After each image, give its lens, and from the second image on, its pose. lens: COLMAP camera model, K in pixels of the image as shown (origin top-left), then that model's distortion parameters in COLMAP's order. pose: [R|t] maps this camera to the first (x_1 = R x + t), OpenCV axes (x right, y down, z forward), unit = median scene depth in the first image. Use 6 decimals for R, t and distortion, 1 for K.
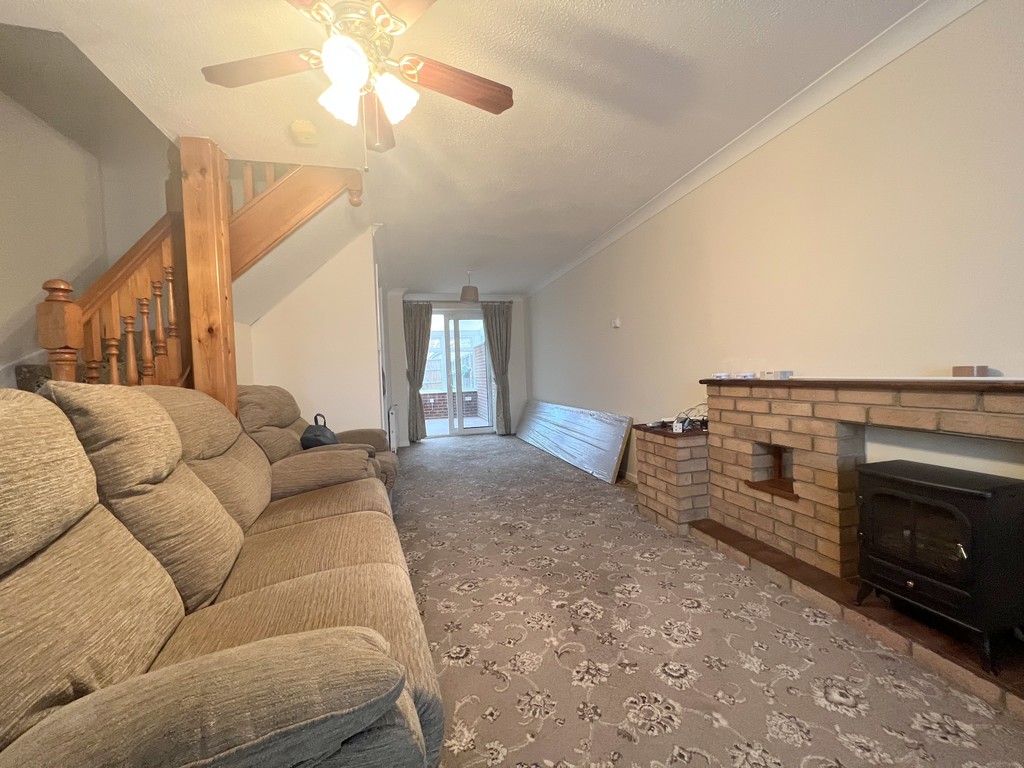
lens RADIAL K [[414.0, 0, 510.2], [0, 414.0, 384.3], [0, 0, 1]] dist [0.000228, 0.000104]
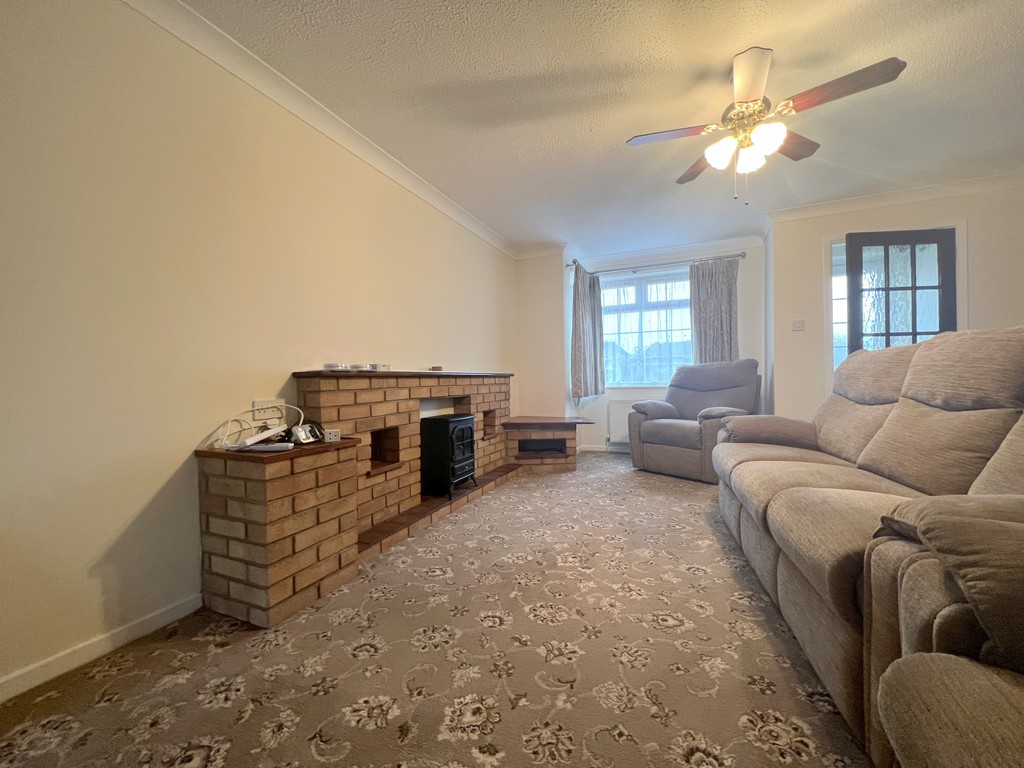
lens RADIAL K [[414.0, 0, 507.5], [0, 414.0, 383.1], [0, 0, 1]] dist [0.000228, 0.000104]
pose [[-0.787420, 0.047011, 0.614621, -0.358222], [0.064472, 0.997900, 0.006270, 0.037353], [-0.613036, 0.044563, -0.788797, 1.765756]]
